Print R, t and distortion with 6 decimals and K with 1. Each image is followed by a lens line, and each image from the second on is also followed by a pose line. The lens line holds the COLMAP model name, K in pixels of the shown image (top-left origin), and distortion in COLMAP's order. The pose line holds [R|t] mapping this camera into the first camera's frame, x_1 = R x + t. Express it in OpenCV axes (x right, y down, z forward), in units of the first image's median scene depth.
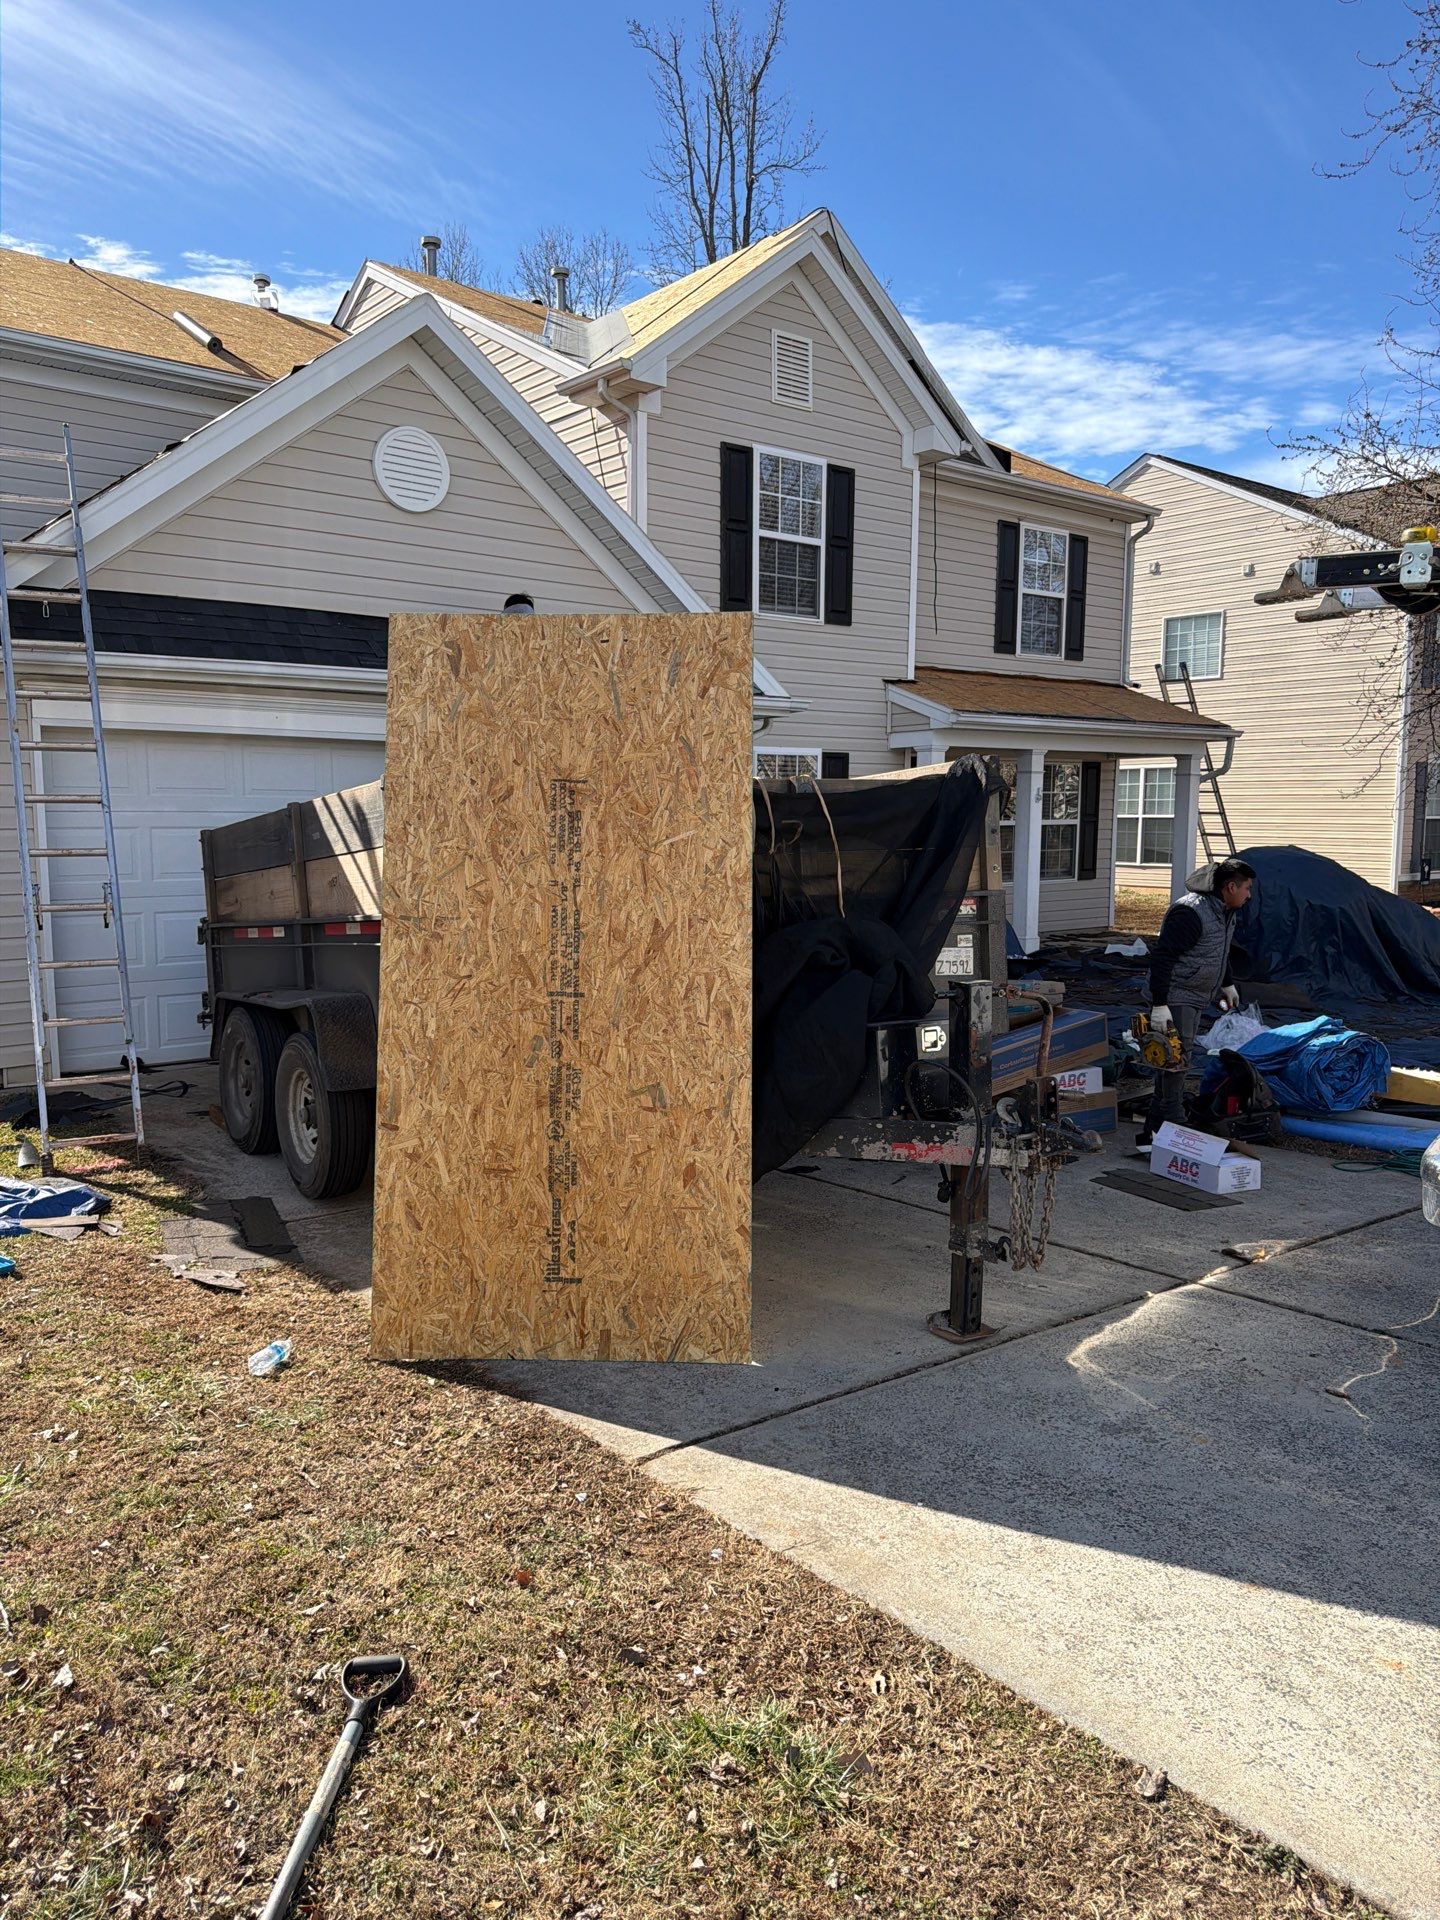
lens RADIAL K [[1289.8, 0, 717.0], [0, 1289.8, 964.1], [0, 0, 1]] dist [-0.007419, -0.011193]
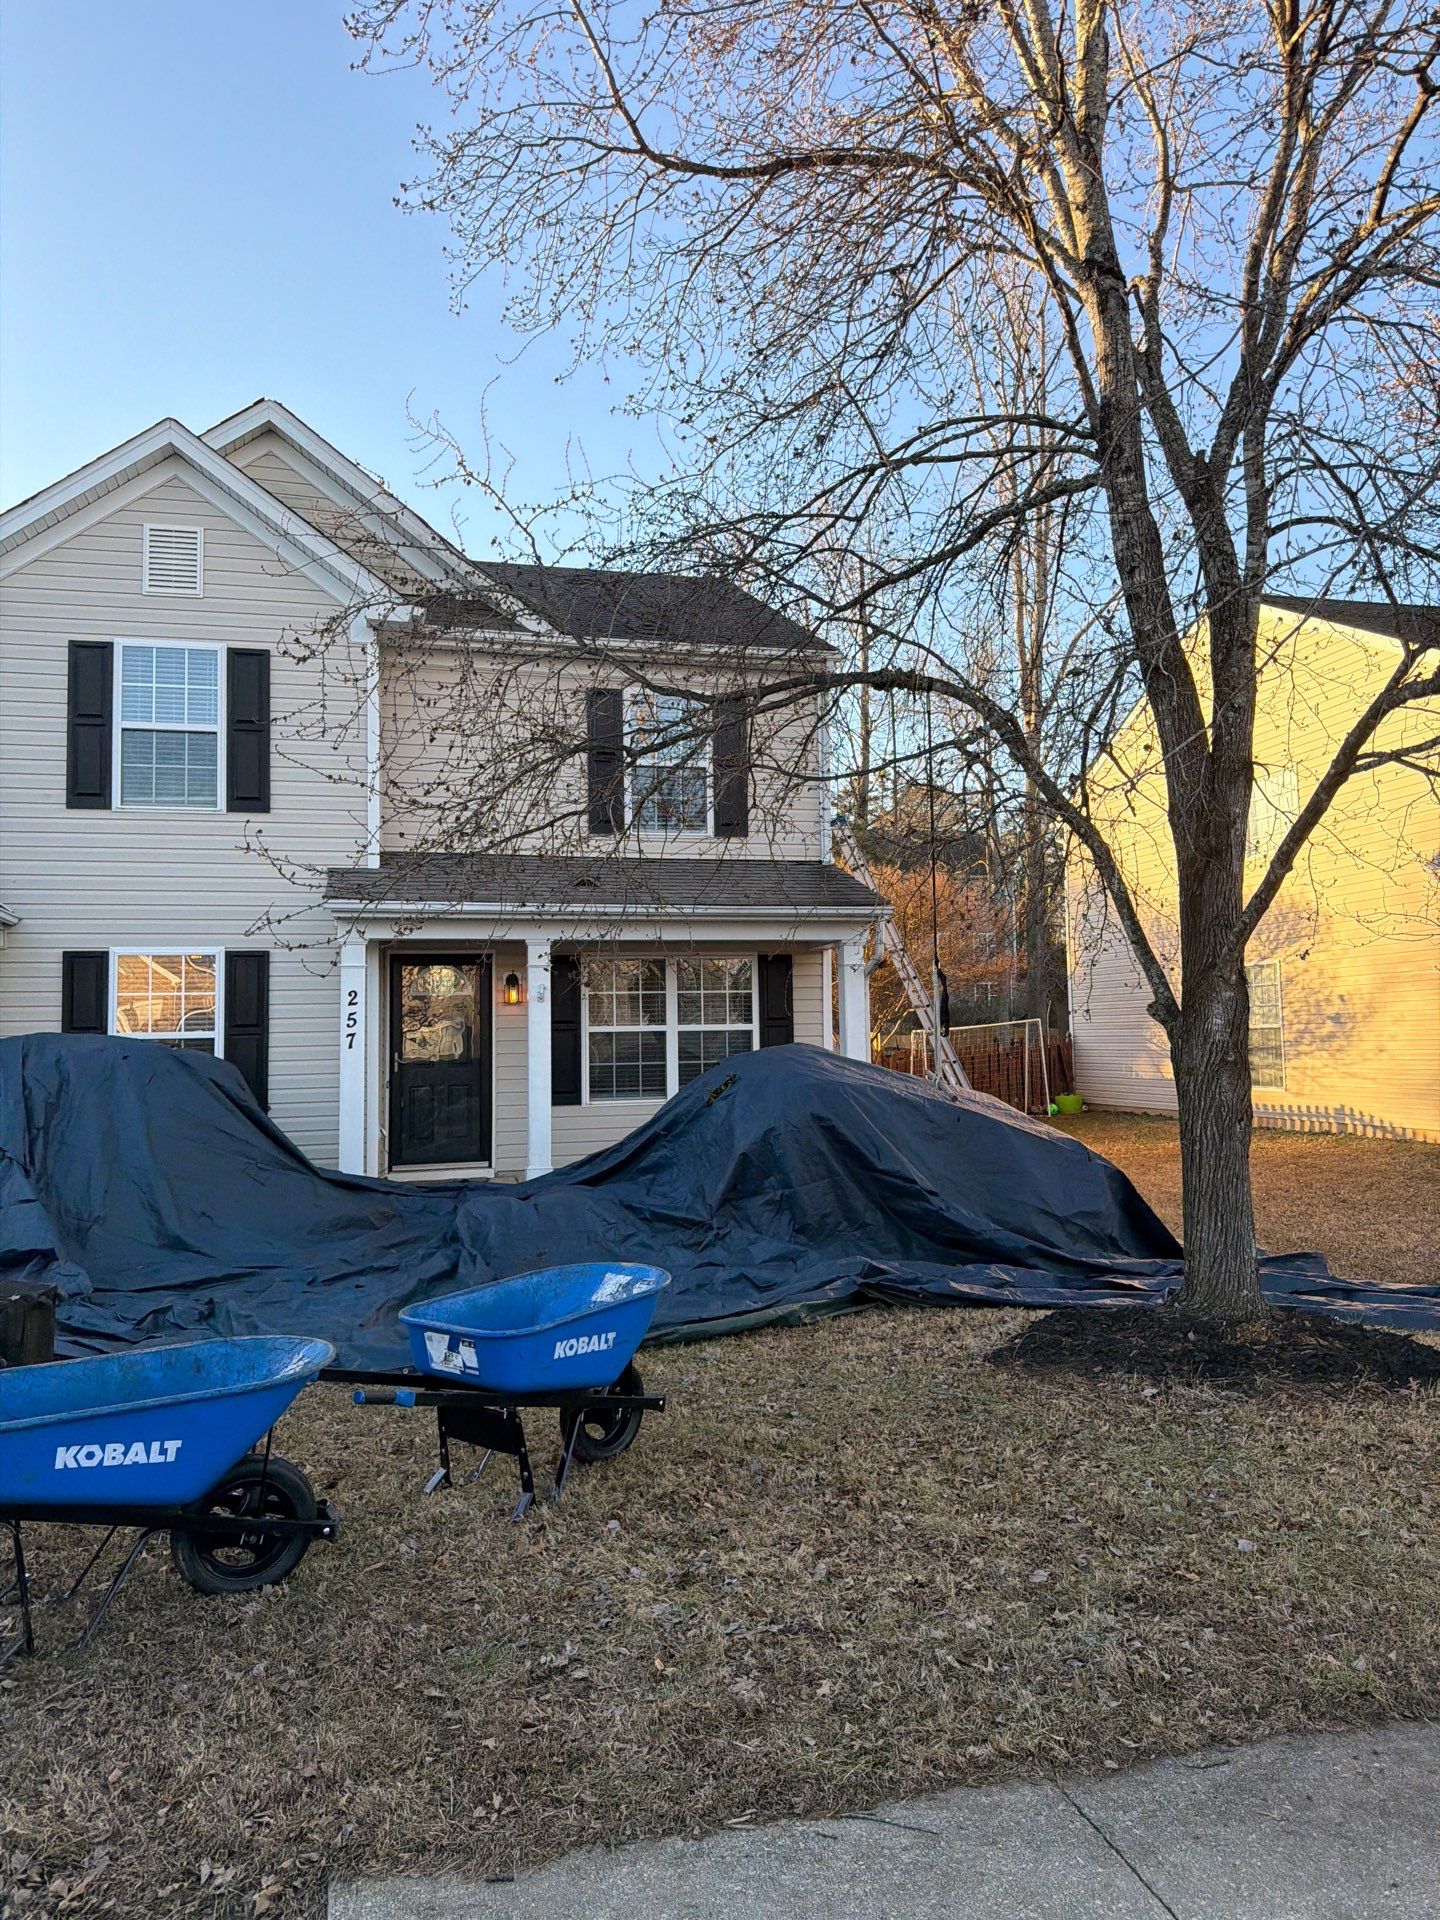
lens RADIAL K [[1289.8, 0, 722.8], [0, 1289.8, 942.2], [0, 0, 1]] dist [-0.007419, -0.011193]
pose [[0.928683, -0.045808, -0.368036, 0.783110], [-0.026843, 0.981438, -0.189891, -0.010896], [0.369903, 0.186228, 0.910215, 0.333376]]
